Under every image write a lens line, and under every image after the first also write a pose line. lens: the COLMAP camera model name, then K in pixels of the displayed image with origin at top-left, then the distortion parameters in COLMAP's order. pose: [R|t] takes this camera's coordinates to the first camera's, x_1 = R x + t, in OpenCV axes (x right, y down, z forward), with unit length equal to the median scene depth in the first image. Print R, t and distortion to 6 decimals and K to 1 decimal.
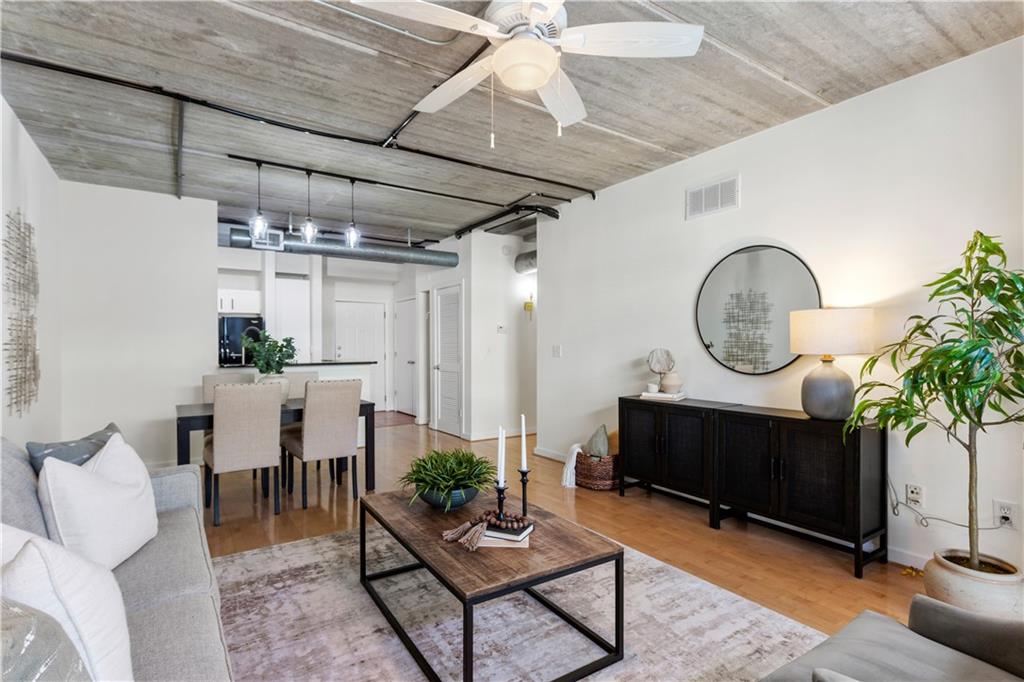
lens RADIAL K [[497.4, 0, 505.8], [0, 497.4, 348.3], [0, 0, 1]] dist [0.001445, 0.004529]
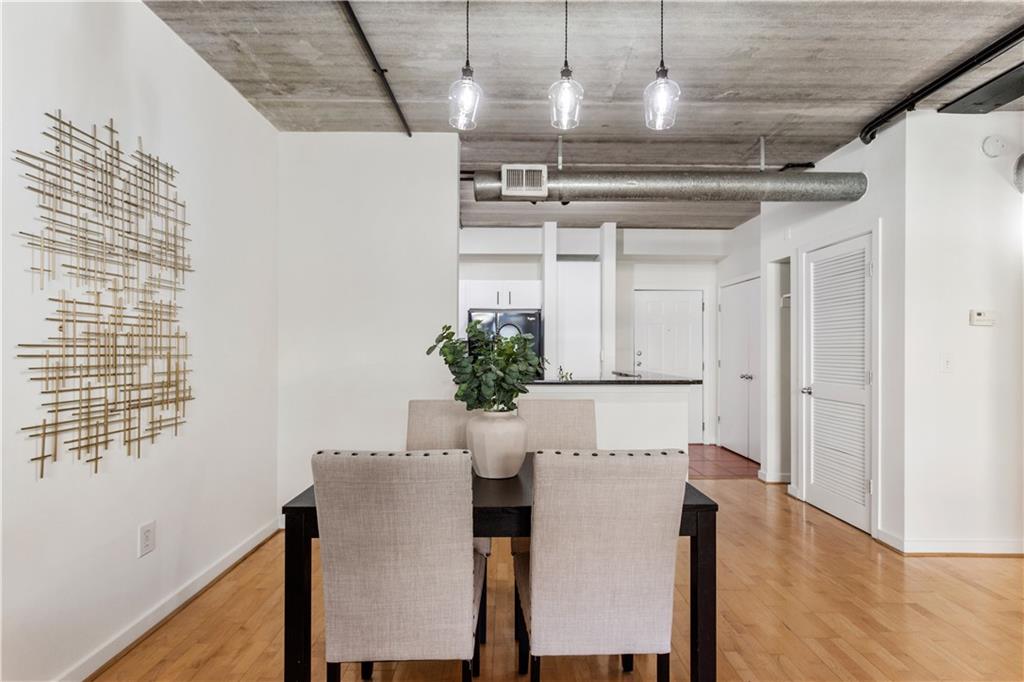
lens RADIAL K [[497.4, 0, 512.0], [0, 497.4, 344.2], [0, 0, 1]] dist [0.001445, 0.004529]
pose [[0.836872, 0.001475, -0.547397, -0.123312], [-0.009525, 0.999884, -0.011867, -0.004982], [0.547316, 0.015145, 0.836789, 0.388766]]
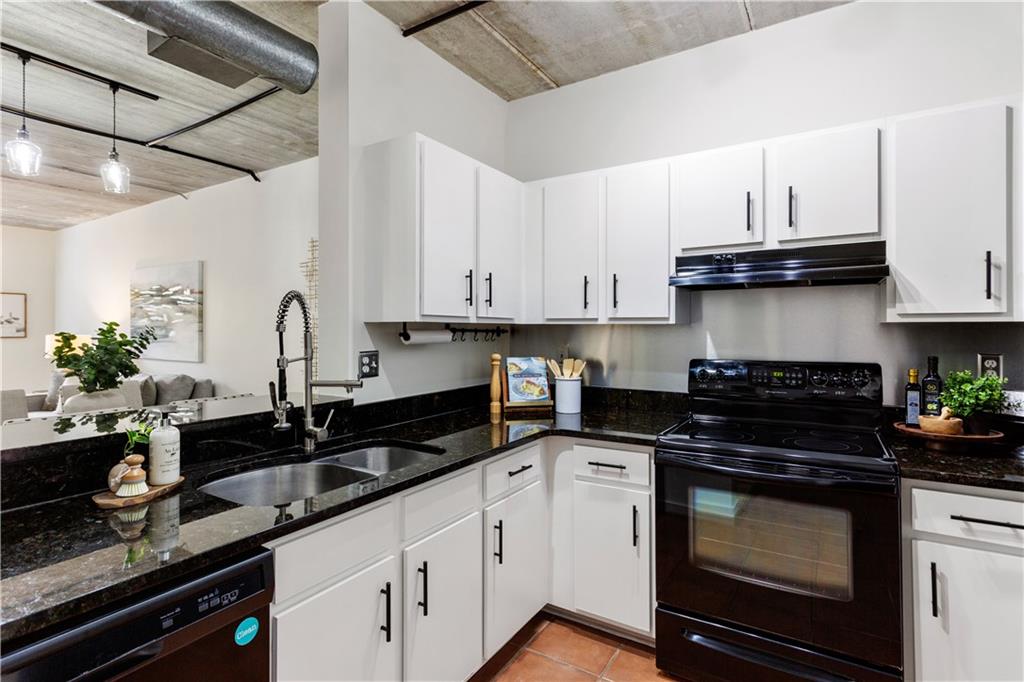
lens RADIAL K [[497.4, 0, 512.5], [0, 497.4, 322.9], [0, 0, 1]] dist [0.001445, 0.004529]
pose [[-0.908449, -0.005202, -0.417964, -0.441094], [-0.001825, 0.999962, -0.008478, -0.019314], [0.417992, -0.006939, -0.908424, 1.156564]]
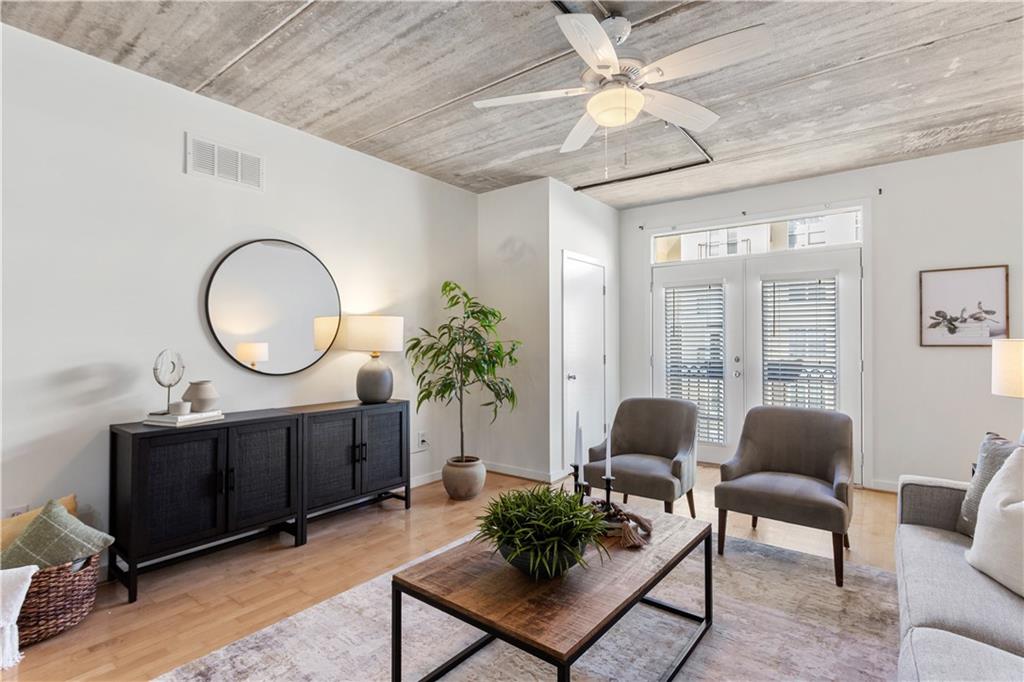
lens RADIAL K [[497.4, 0, 507.0], [0, 497.4, 341.3], [0, 0, 1]] dist [0.001445, 0.004529]
pose [[-0.332161, 0.005784, 0.943205, -0.292413], [0.006957, 0.999969, -0.003682, -0.002985], [-0.943197, 0.005339, -0.332191, 0.485294]]
